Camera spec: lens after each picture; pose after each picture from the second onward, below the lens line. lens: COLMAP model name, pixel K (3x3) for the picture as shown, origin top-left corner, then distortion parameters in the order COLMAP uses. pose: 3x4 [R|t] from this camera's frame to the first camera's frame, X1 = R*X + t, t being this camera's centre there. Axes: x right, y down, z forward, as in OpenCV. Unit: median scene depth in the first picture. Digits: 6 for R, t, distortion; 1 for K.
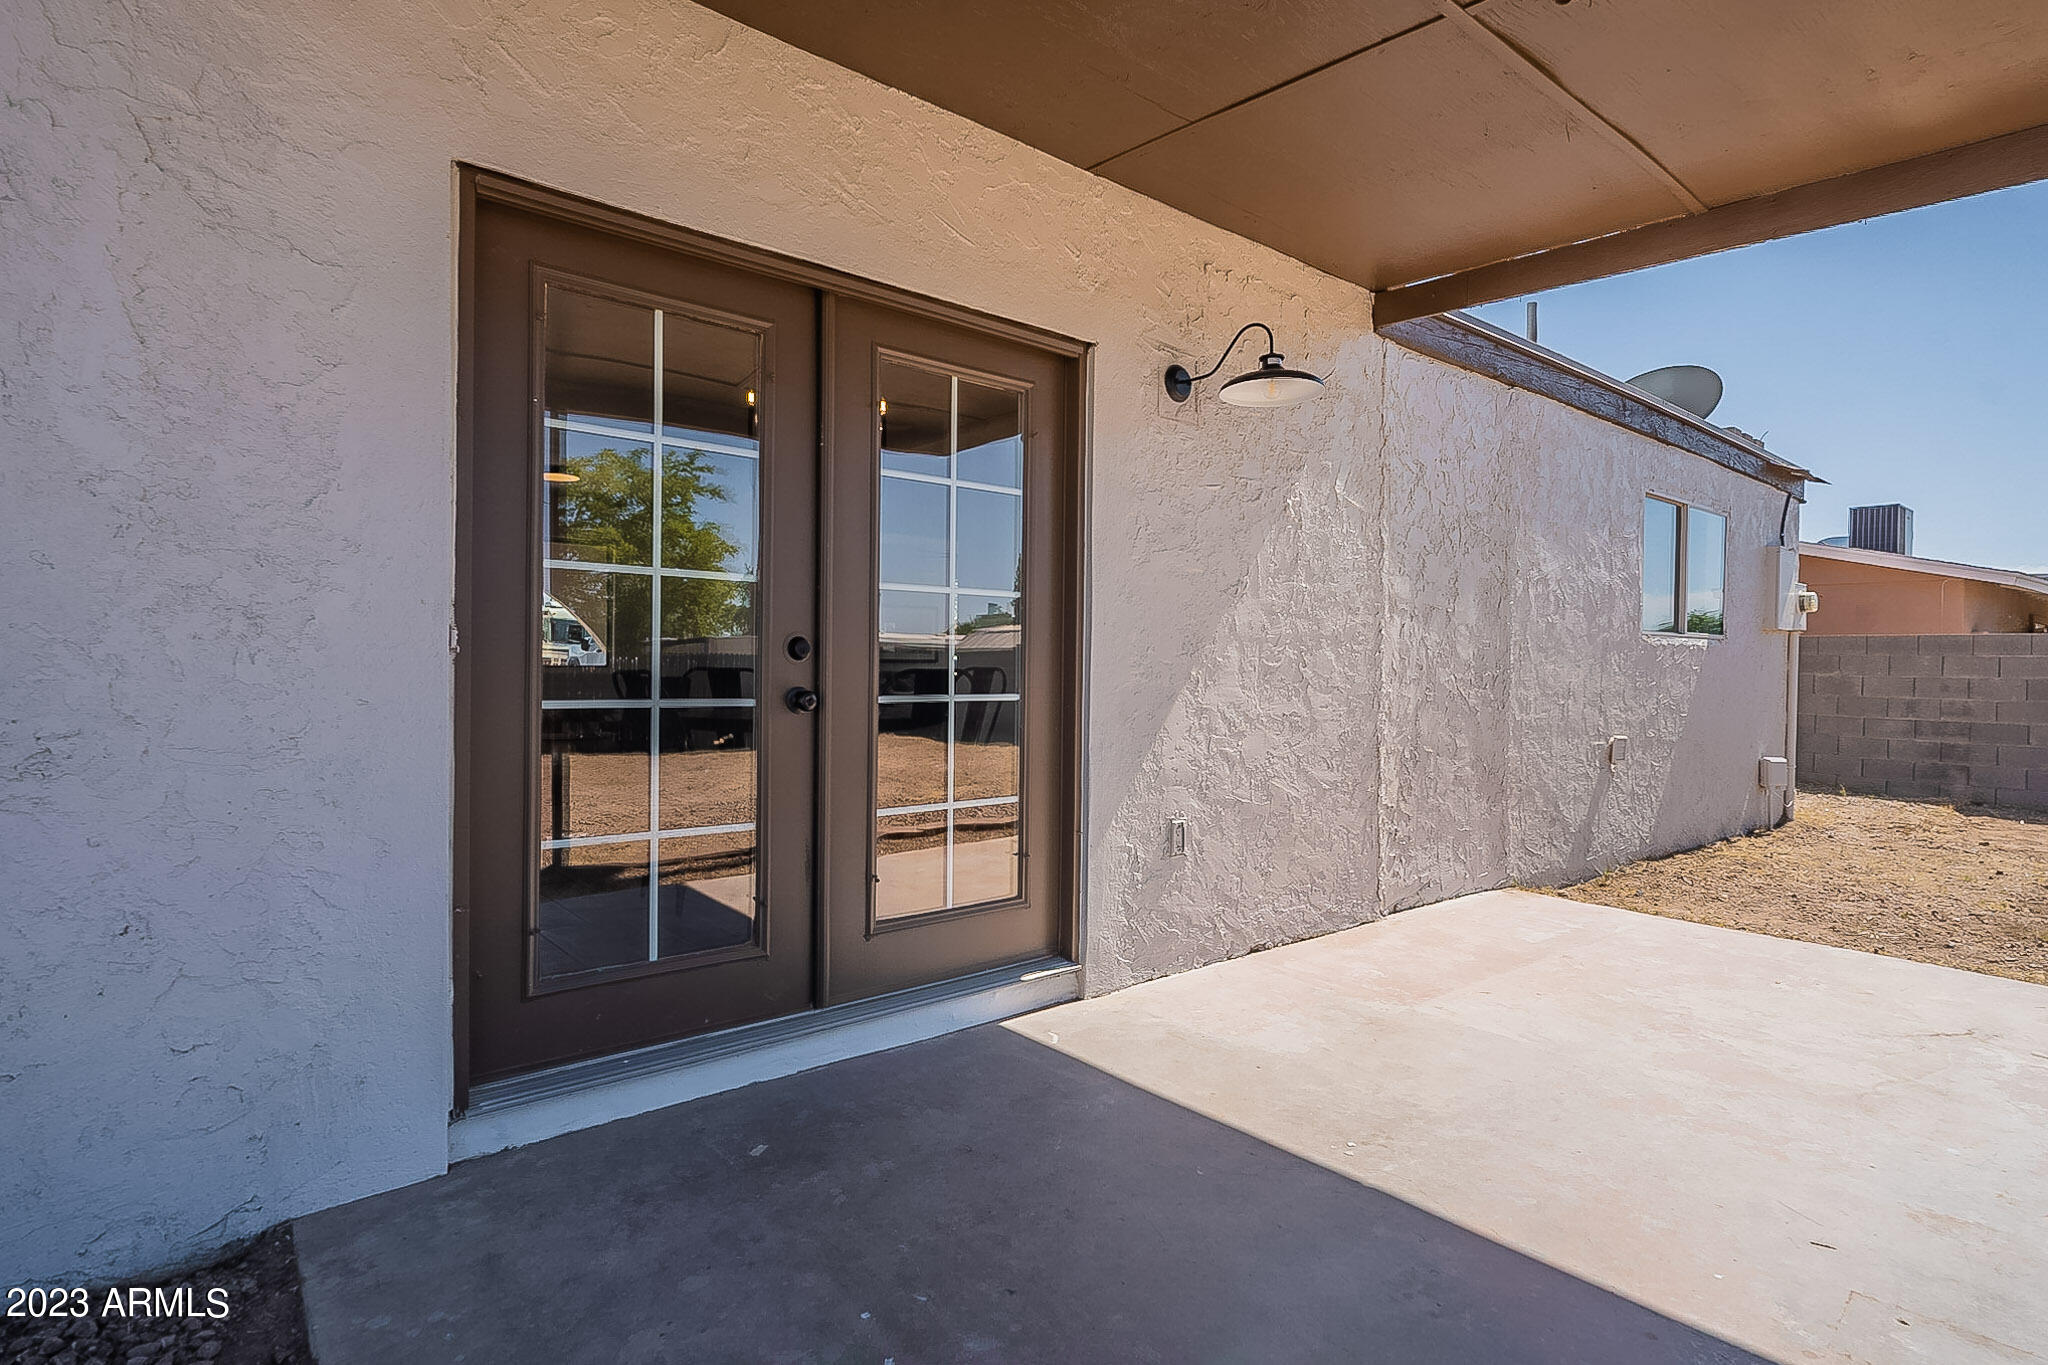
lens RADIAL K [[1034.5, 0, 1023.5], [0, 1034.5, 678.2], [0, 0, 1]] dist [0.000302, -0.000368]
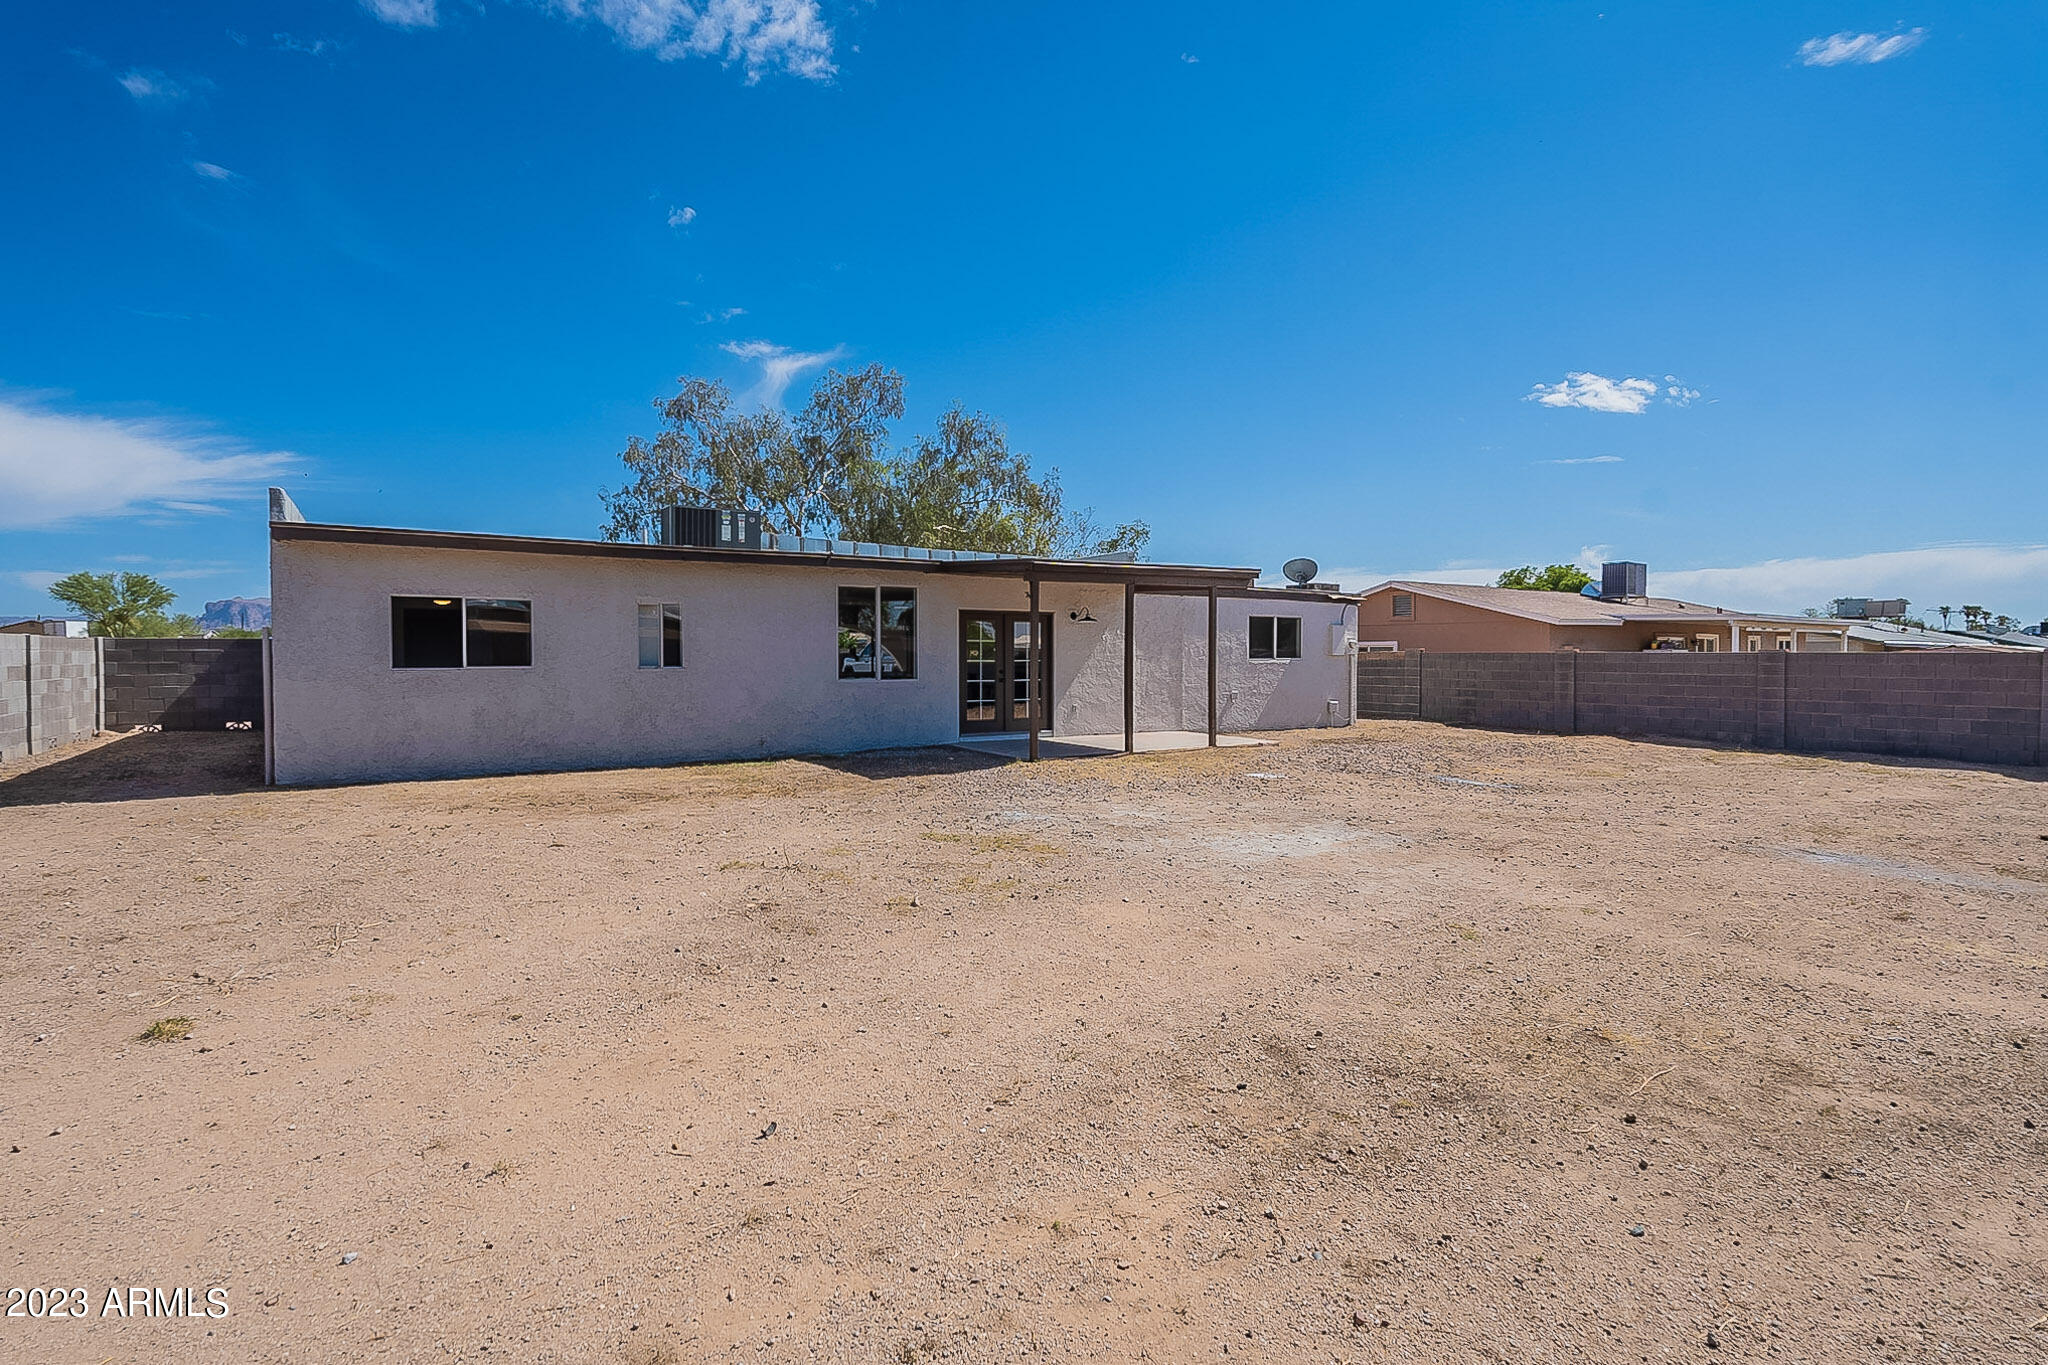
lens RADIAL K [[975.4, 0, 1023.3], [0, 975.4, 677.8], [0, 0, 1]] dist [-0.005044, -0.000756]
pose [[0.993883, -0.010922, -0.109900, 0.449923], [0.011305, 0.999932, 0.002863, -0.006642], [0.109861, -0.004088, 0.993939, -3.889307]]
